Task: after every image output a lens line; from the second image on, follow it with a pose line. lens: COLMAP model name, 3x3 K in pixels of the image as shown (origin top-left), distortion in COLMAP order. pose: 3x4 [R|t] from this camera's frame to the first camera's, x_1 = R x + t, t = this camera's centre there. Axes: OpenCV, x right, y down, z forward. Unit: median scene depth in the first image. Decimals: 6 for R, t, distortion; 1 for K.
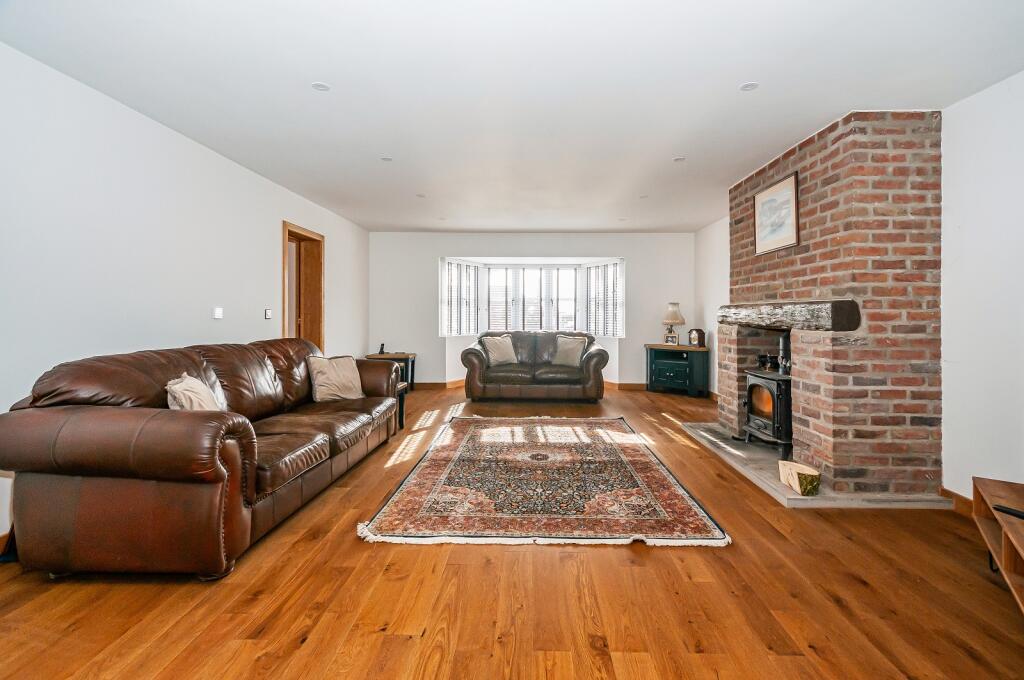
lens RADIAL K [[457.6, 0, 533.8], [0, 457.6, 322.2], [0, 0, 1]] dist [0.000331, -0.000051]
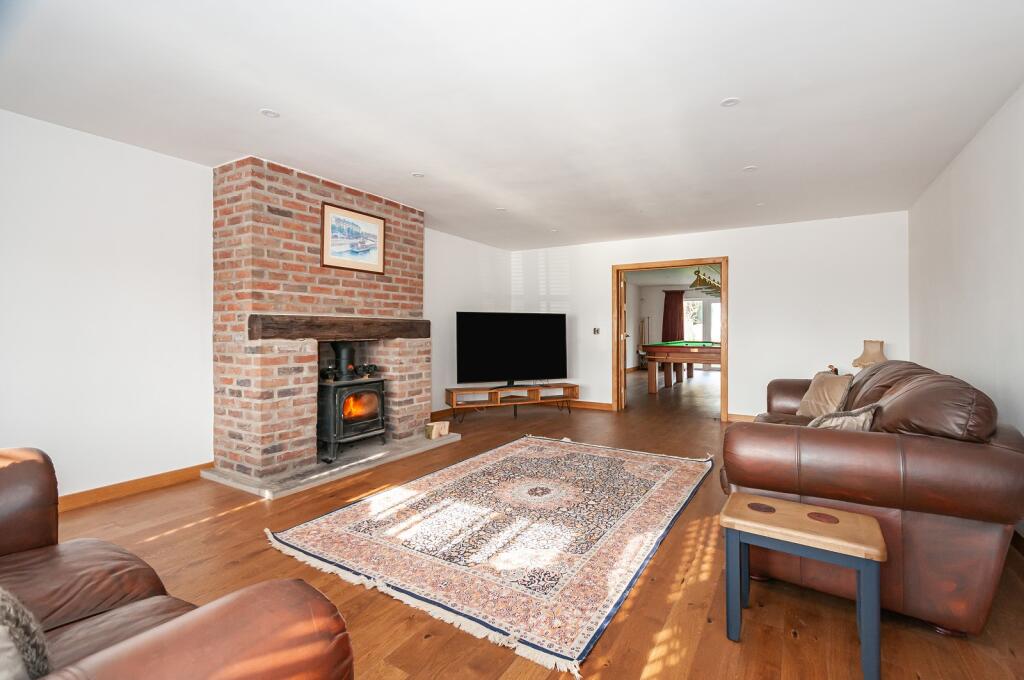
lens RADIAL K [[457.6, 0, 533.8], [0, 457.6, 322.2], [0, 0, 1]] dist [0.000331, -0.000051]
pose [[-0.862889, -0.002028, 0.505390, -0.478338], [-0.001537, 0.999998, 0.001389, -0.037015], [-0.505391, 0.000422, -0.862890, 2.002982]]
